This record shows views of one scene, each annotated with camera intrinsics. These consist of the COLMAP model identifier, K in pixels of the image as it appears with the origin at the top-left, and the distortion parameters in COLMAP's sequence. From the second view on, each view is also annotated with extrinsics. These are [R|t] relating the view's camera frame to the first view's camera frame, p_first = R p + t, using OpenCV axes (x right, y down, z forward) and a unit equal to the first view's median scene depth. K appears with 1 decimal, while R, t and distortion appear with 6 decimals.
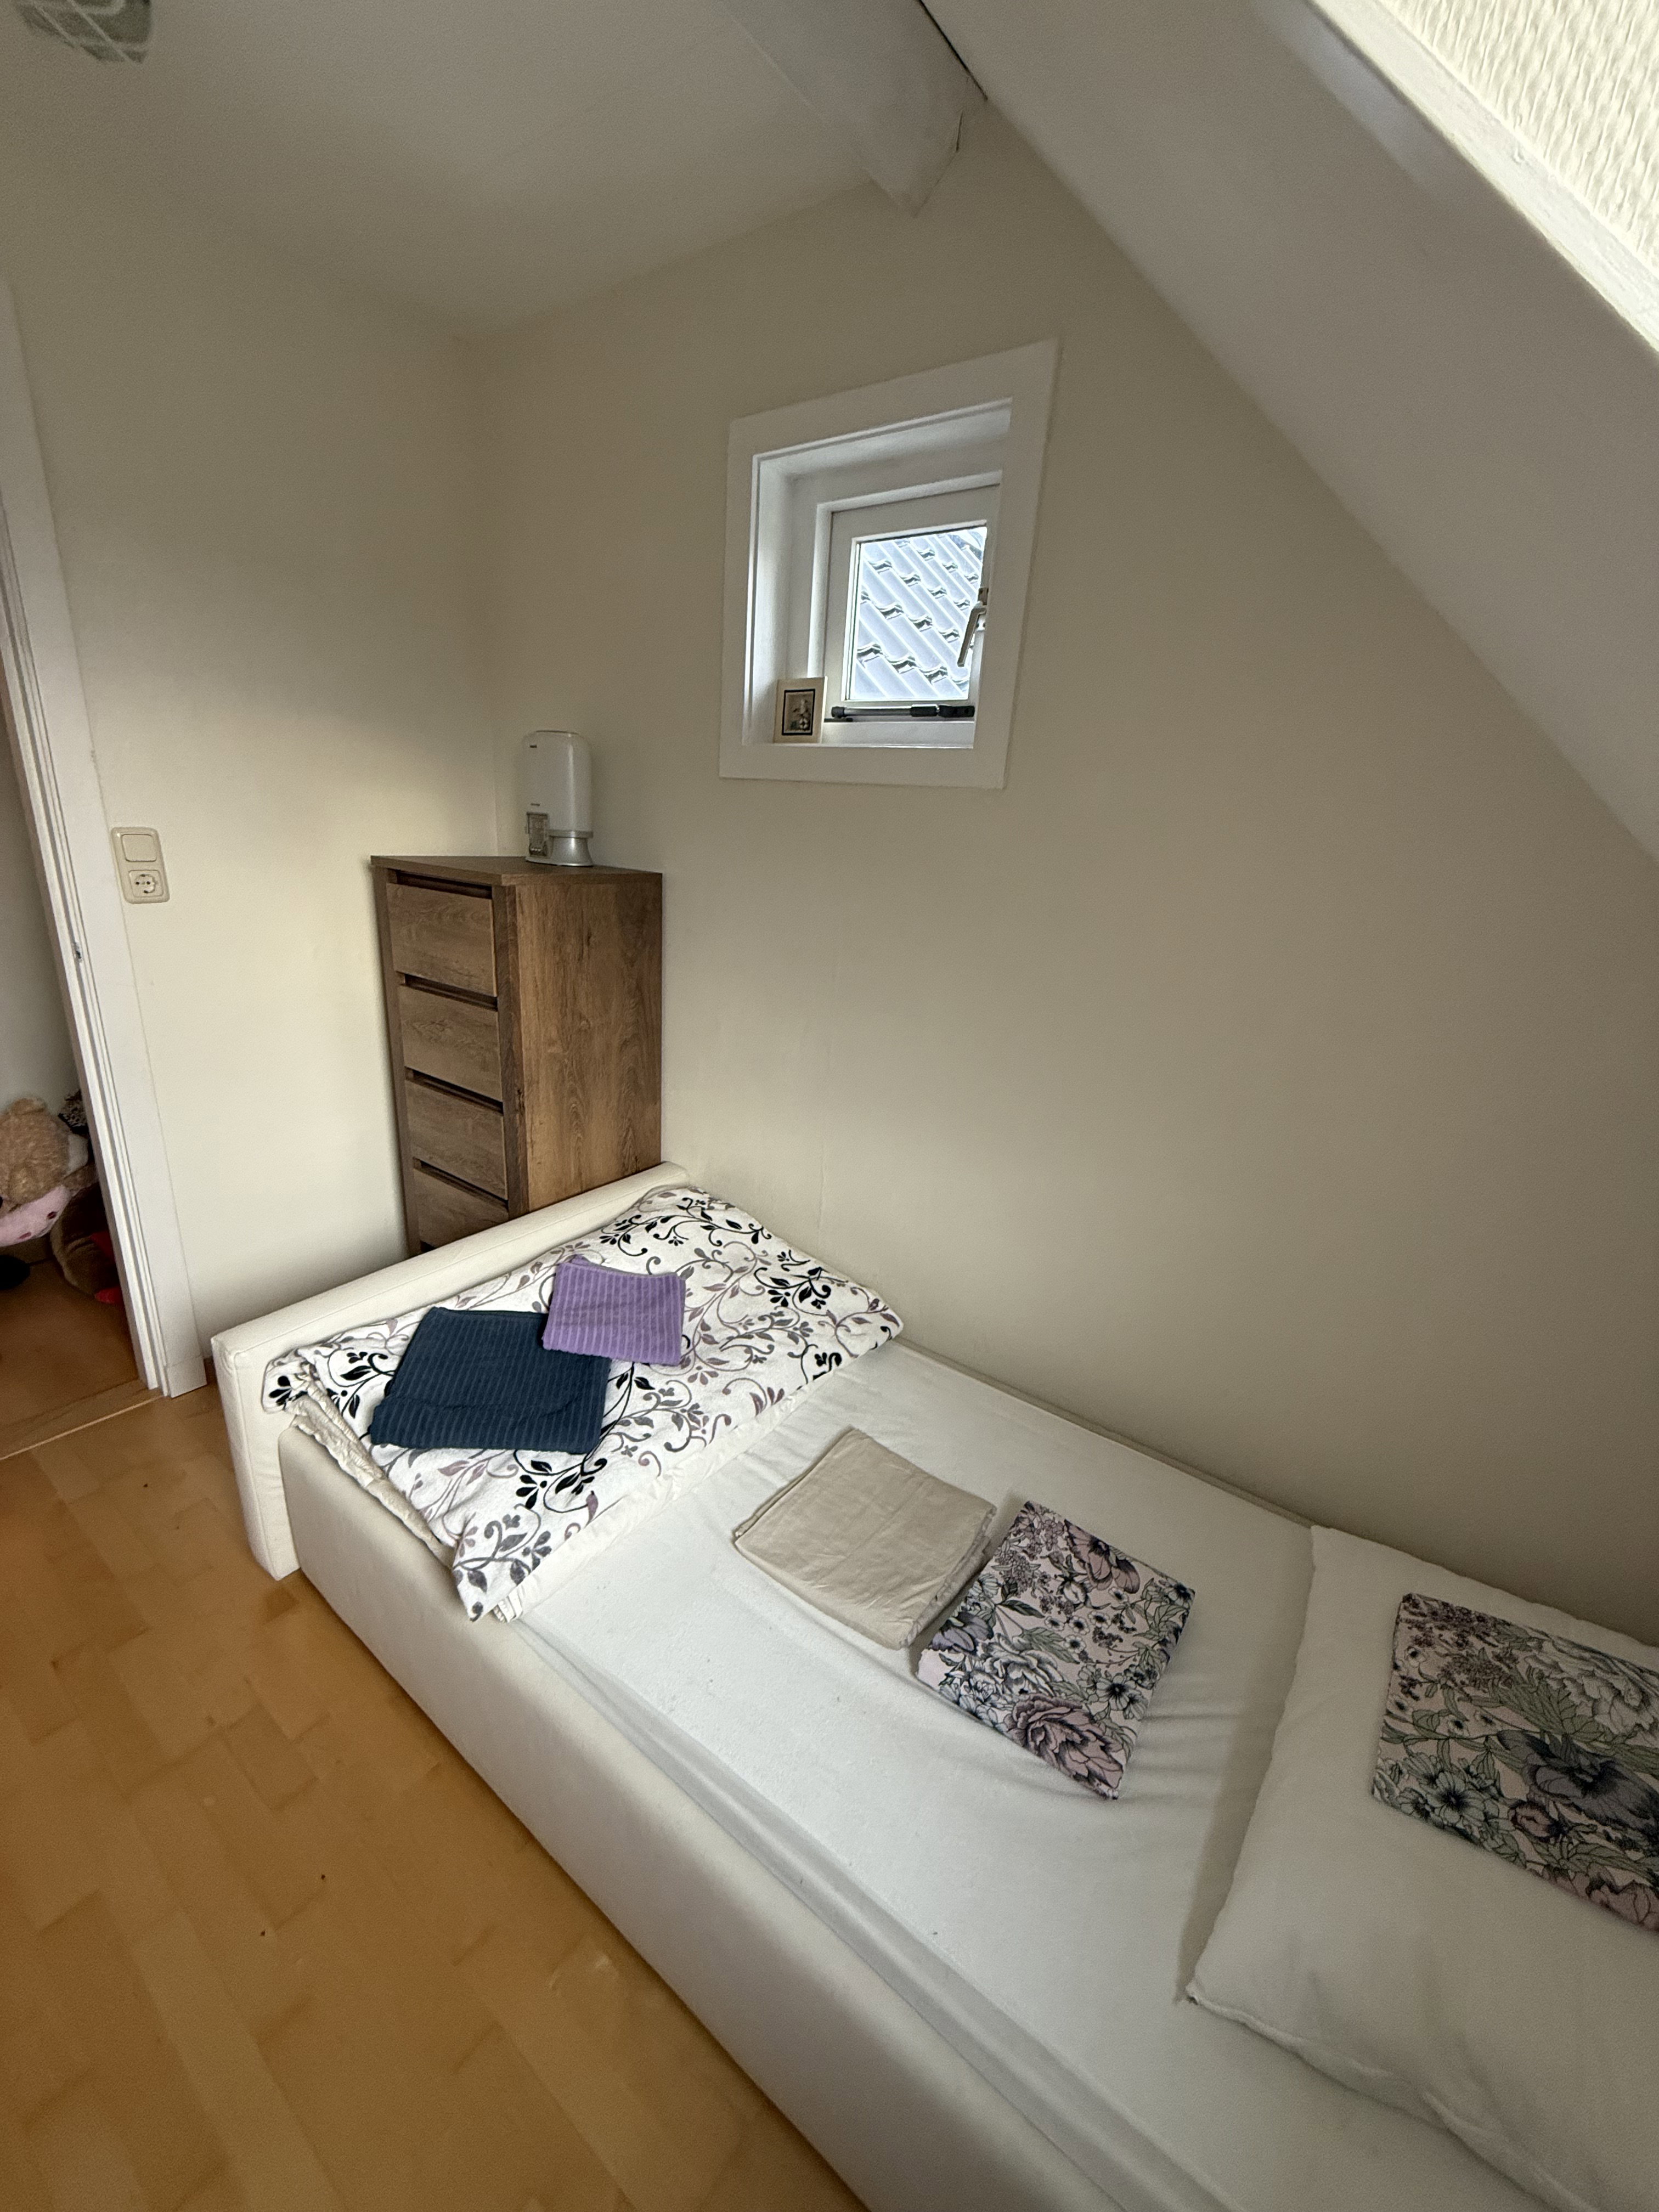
lens RADIAL K [[885.0, 0, 824.3], [0, 885.0, 1089.9], [0, 0, 1]] dist [0.000165, 0.000120]
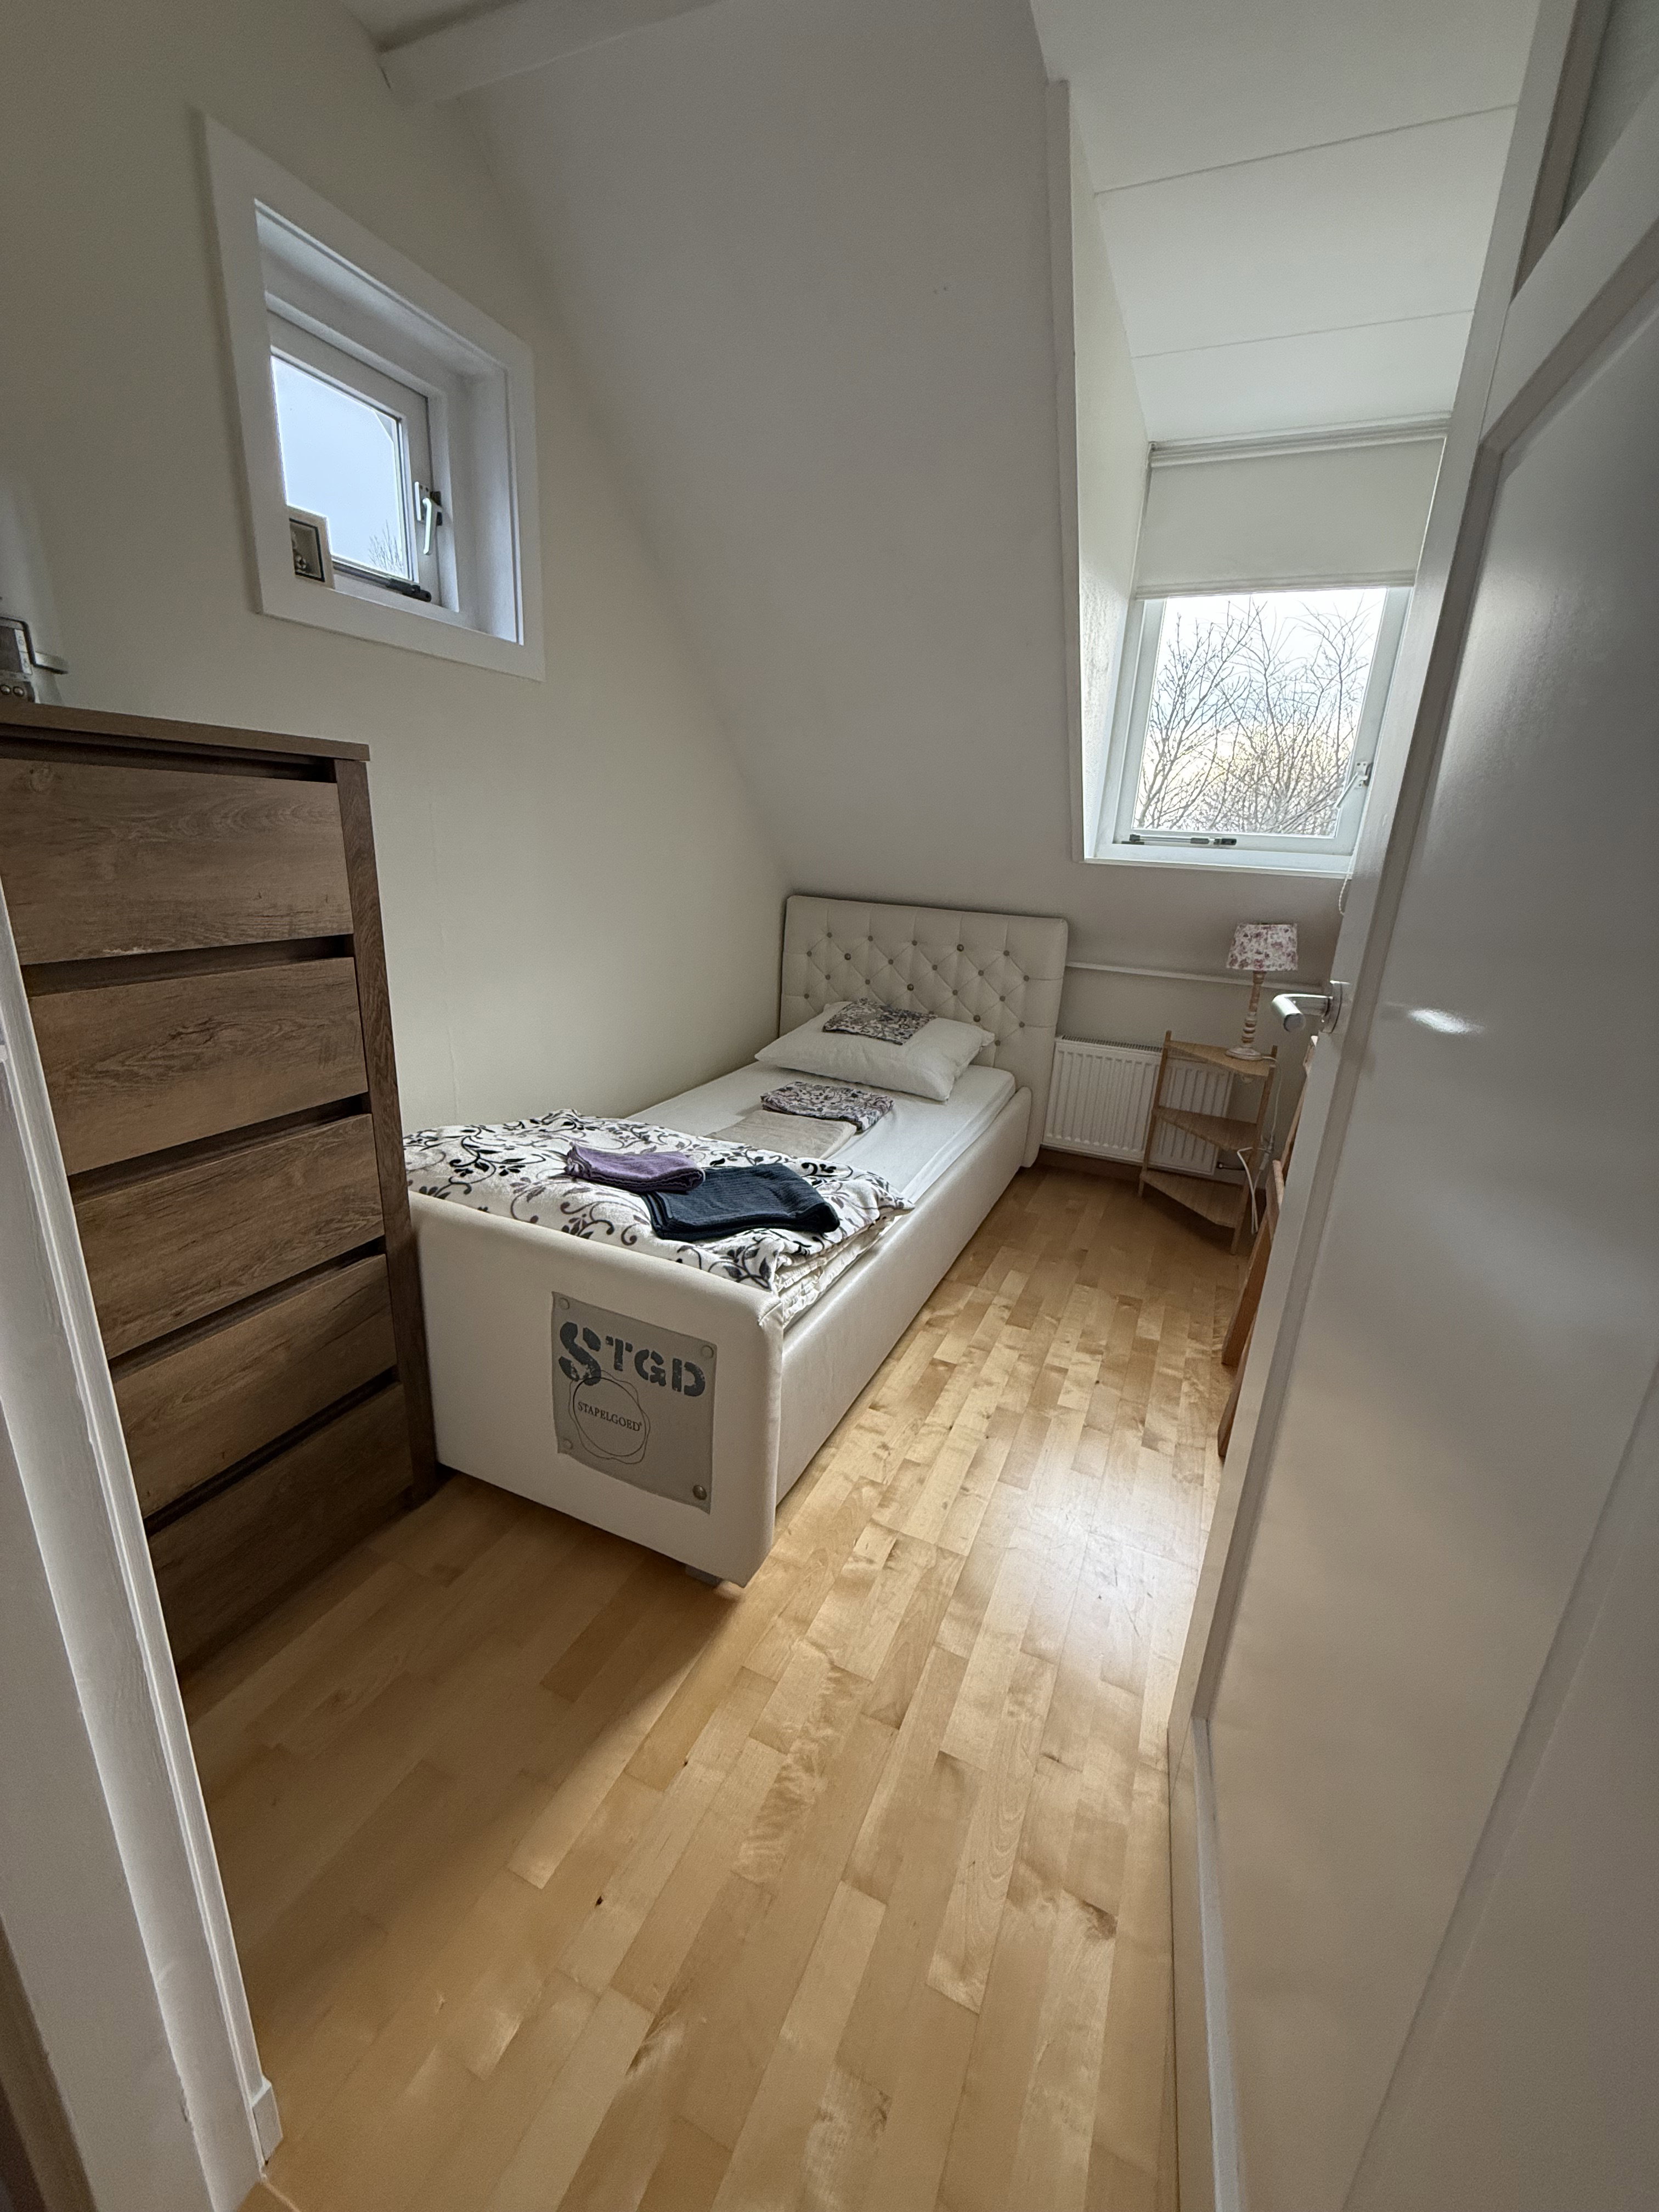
lens RADIAL K [[883.7, 0, 830.2], [0, 883.7, 1098.9], [0, 0, 1]] dist [0.000710, 0.000203]
pose [[-0.206836, -0.351323, 0.913121, -1.277275], [0.229473, 0.889849, 0.394348, -0.202107], [-0.951084, 0.291102, -0.103434, 0.882378]]
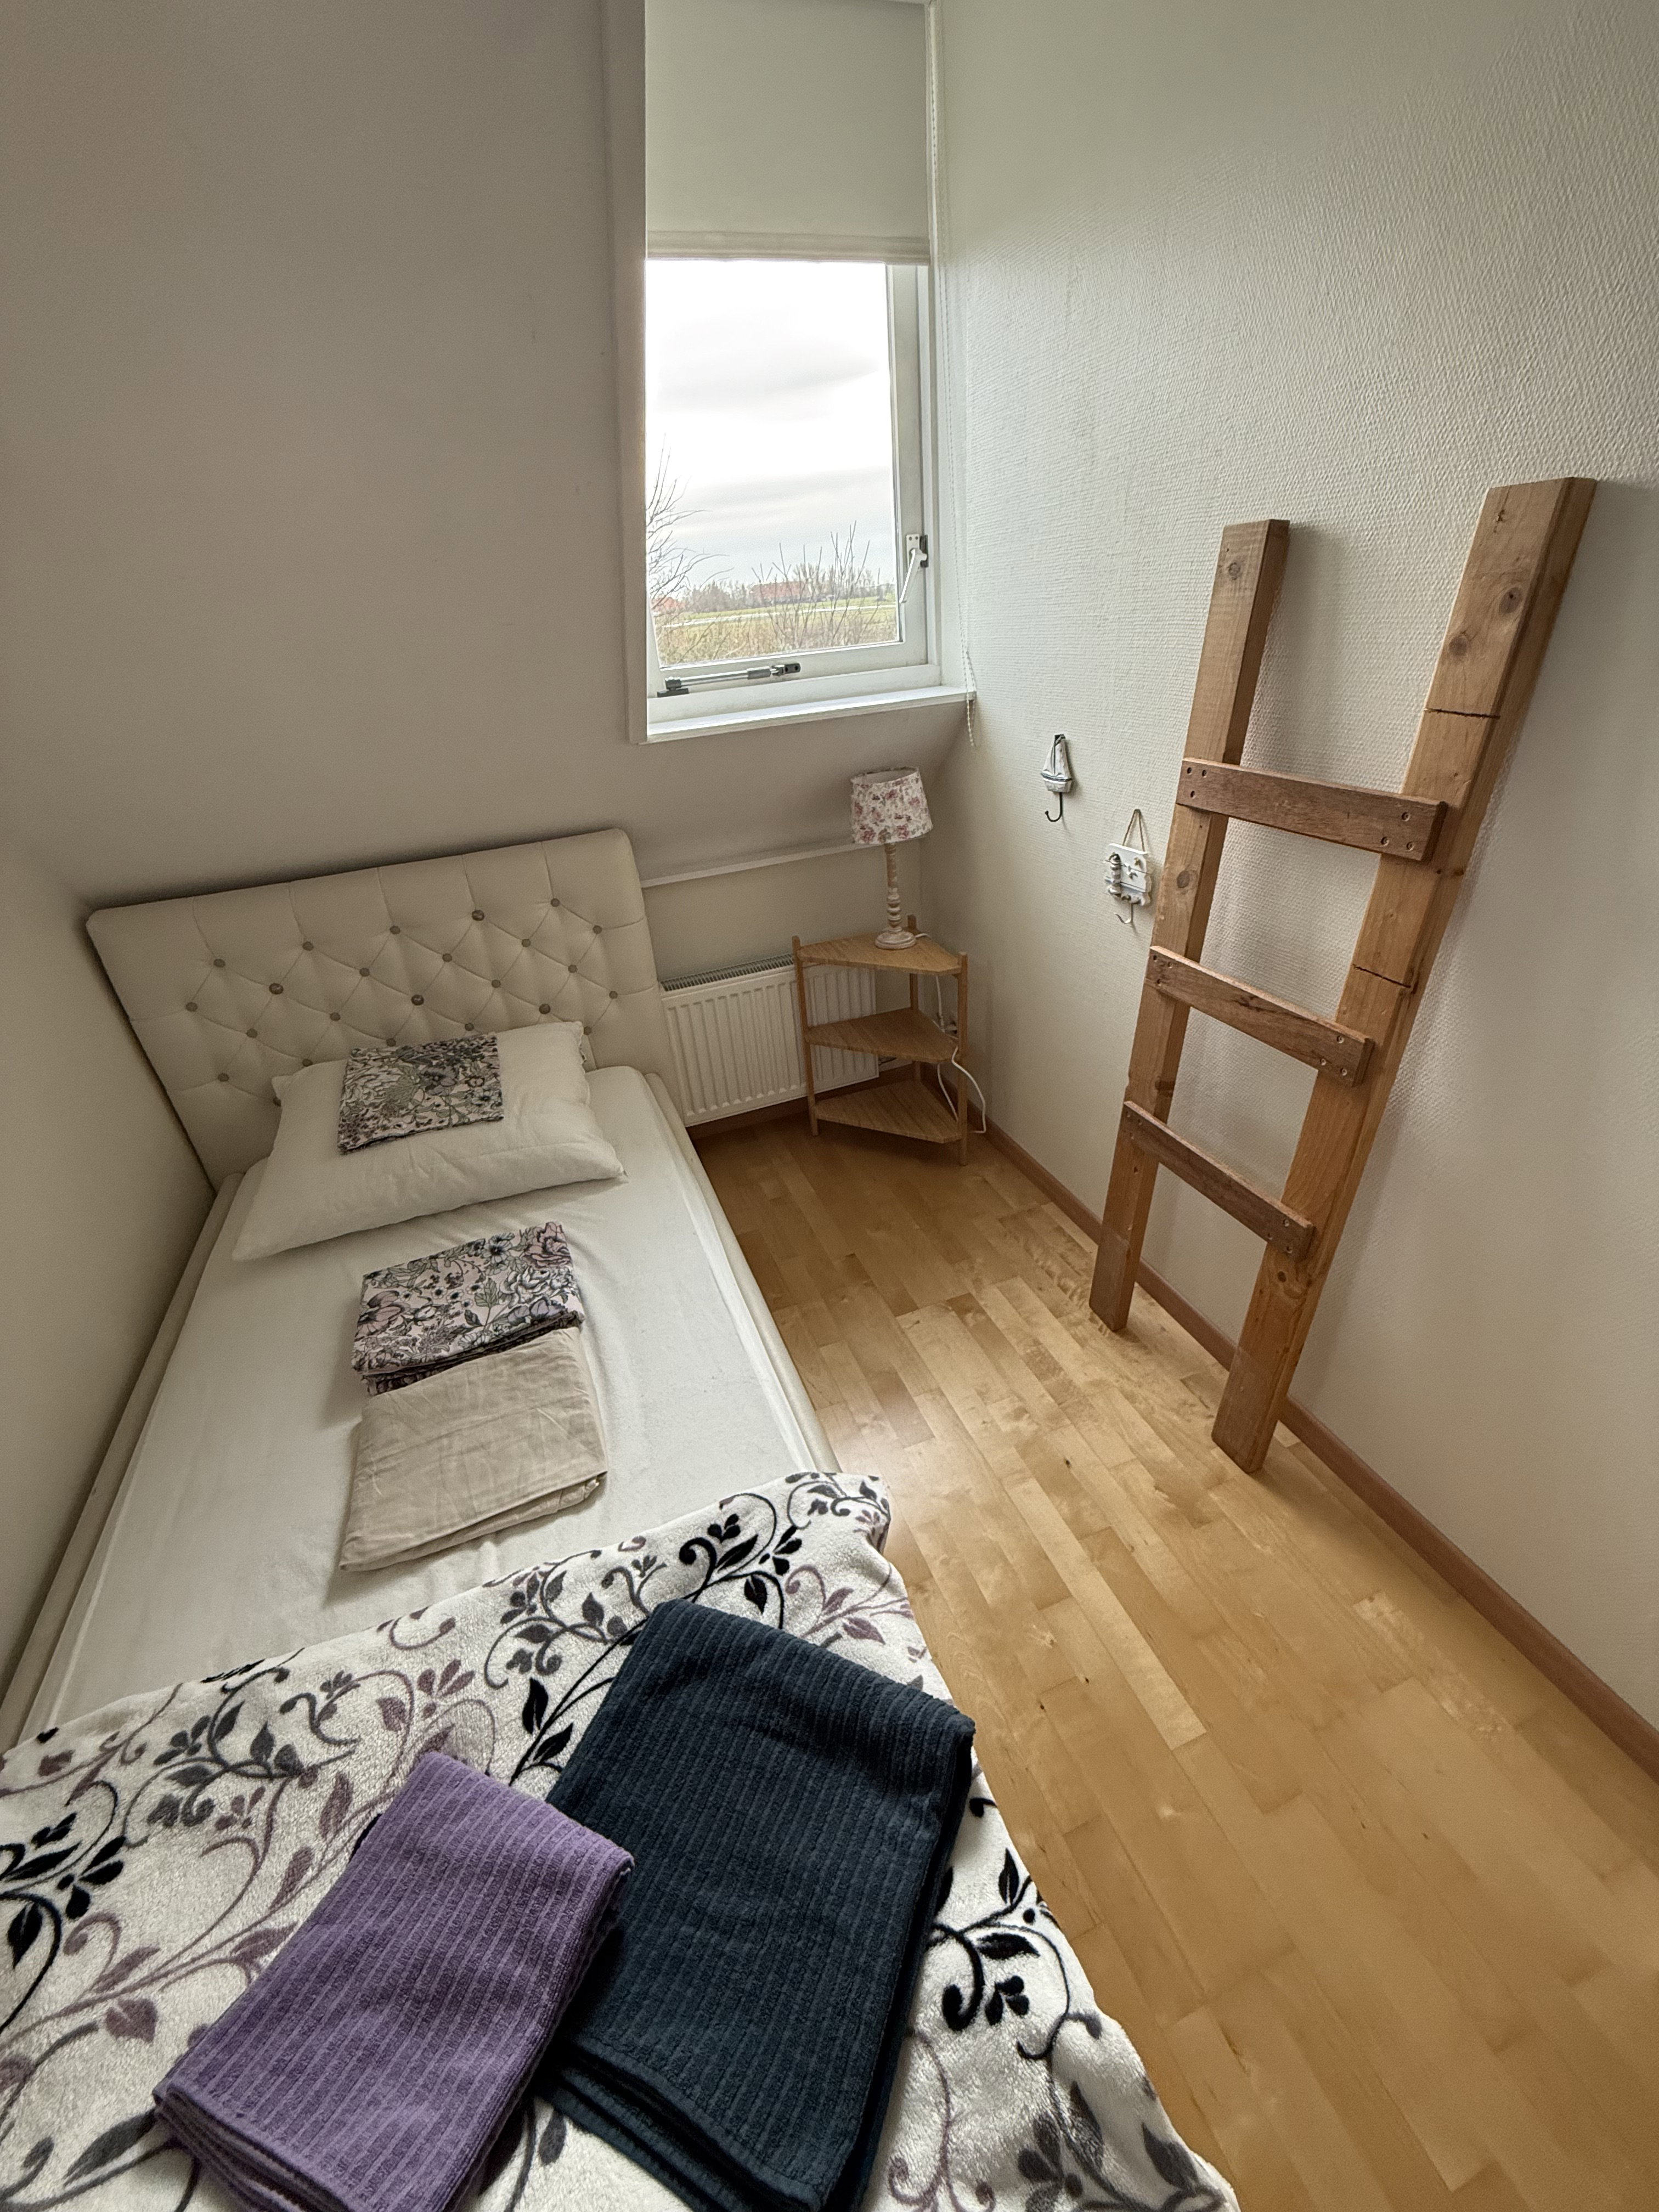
lens RADIAL K [[883.7, 0, 830.2], [0, 883.7, 1098.9], [0, 0, 1]] dist [0.000710, 0.000203]
pose [[-0.840888, -0.266175, 0.471231, -0.483794], [0.187965, 0.672868, 0.715484, -0.267463], [-0.507521, 0.690217, -0.515775, 0.861625]]
